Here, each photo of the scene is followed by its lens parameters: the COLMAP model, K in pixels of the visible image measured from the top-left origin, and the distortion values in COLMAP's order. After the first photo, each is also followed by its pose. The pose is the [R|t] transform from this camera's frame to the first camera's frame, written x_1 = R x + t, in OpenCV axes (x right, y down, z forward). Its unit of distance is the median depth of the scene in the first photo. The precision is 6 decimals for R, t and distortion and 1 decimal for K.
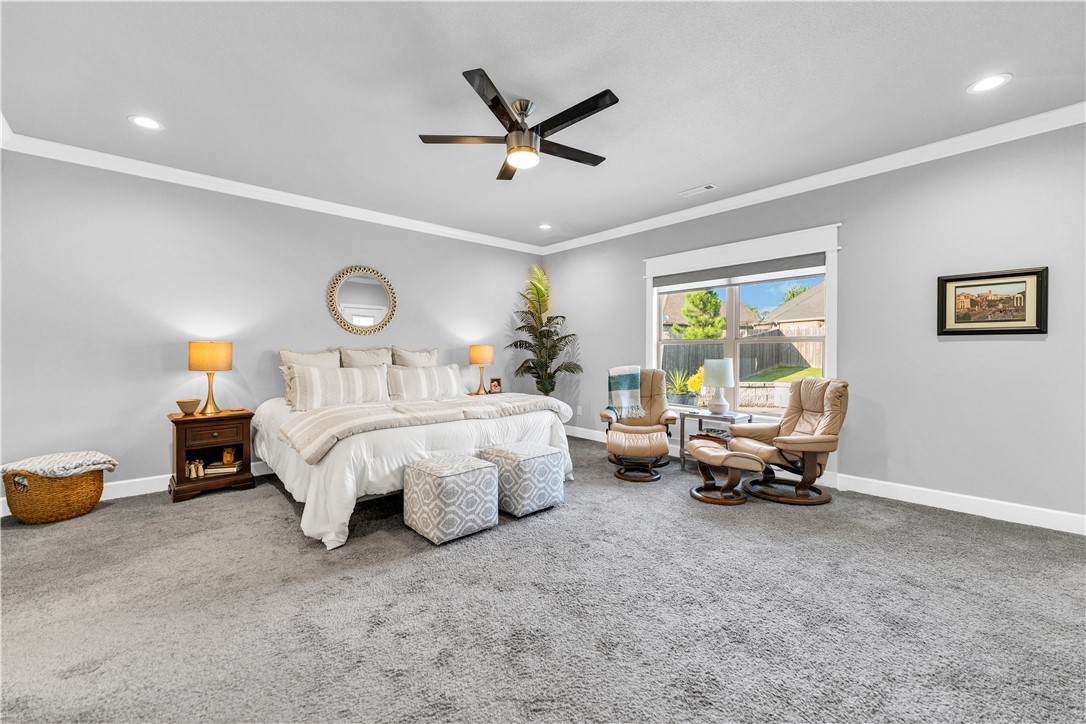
lens RADIAL K [[441.0, 0, 542.2], [0, 441.0, 357.2], [0, 0, 1]] dist [0.005079, 0.000487]
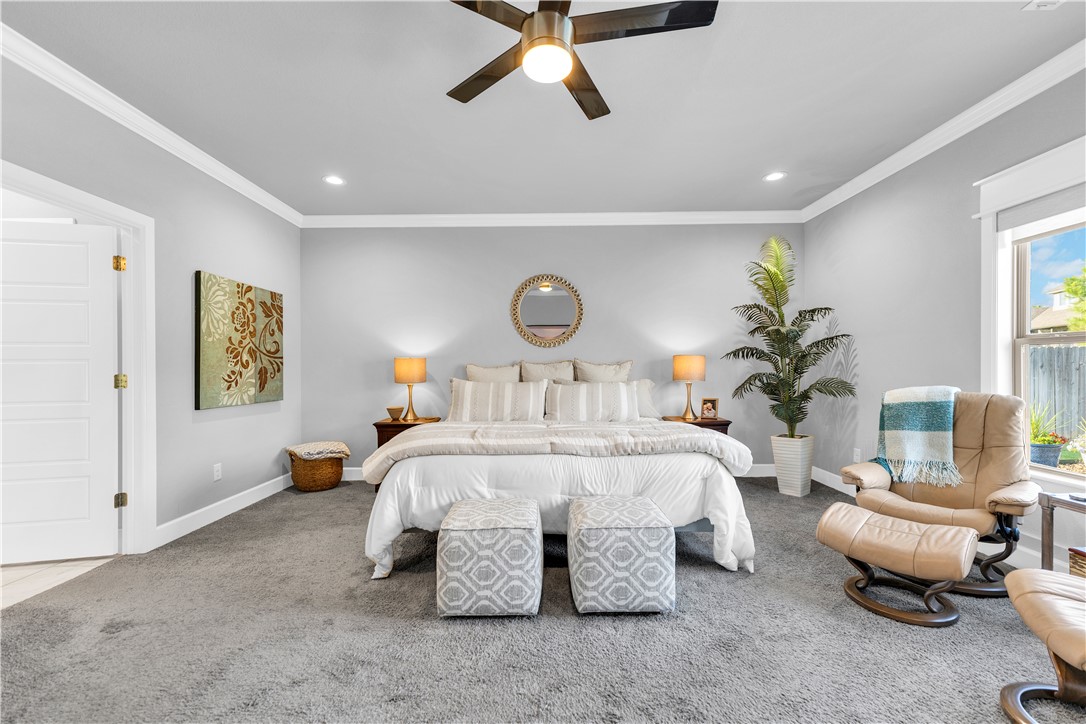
lens RADIAL K [[441.0, 0, 537.5], [0, 441.0, 372.5], [0, 0, 1]] dist [0.005079, 0.000487]
pose [[0.744596, 0.001391, -0.667514, 0.272850], [0.001499, 0.999992, 0.003755, -0.001066], [0.667513, -0.003797, 0.744588, 0.370589]]
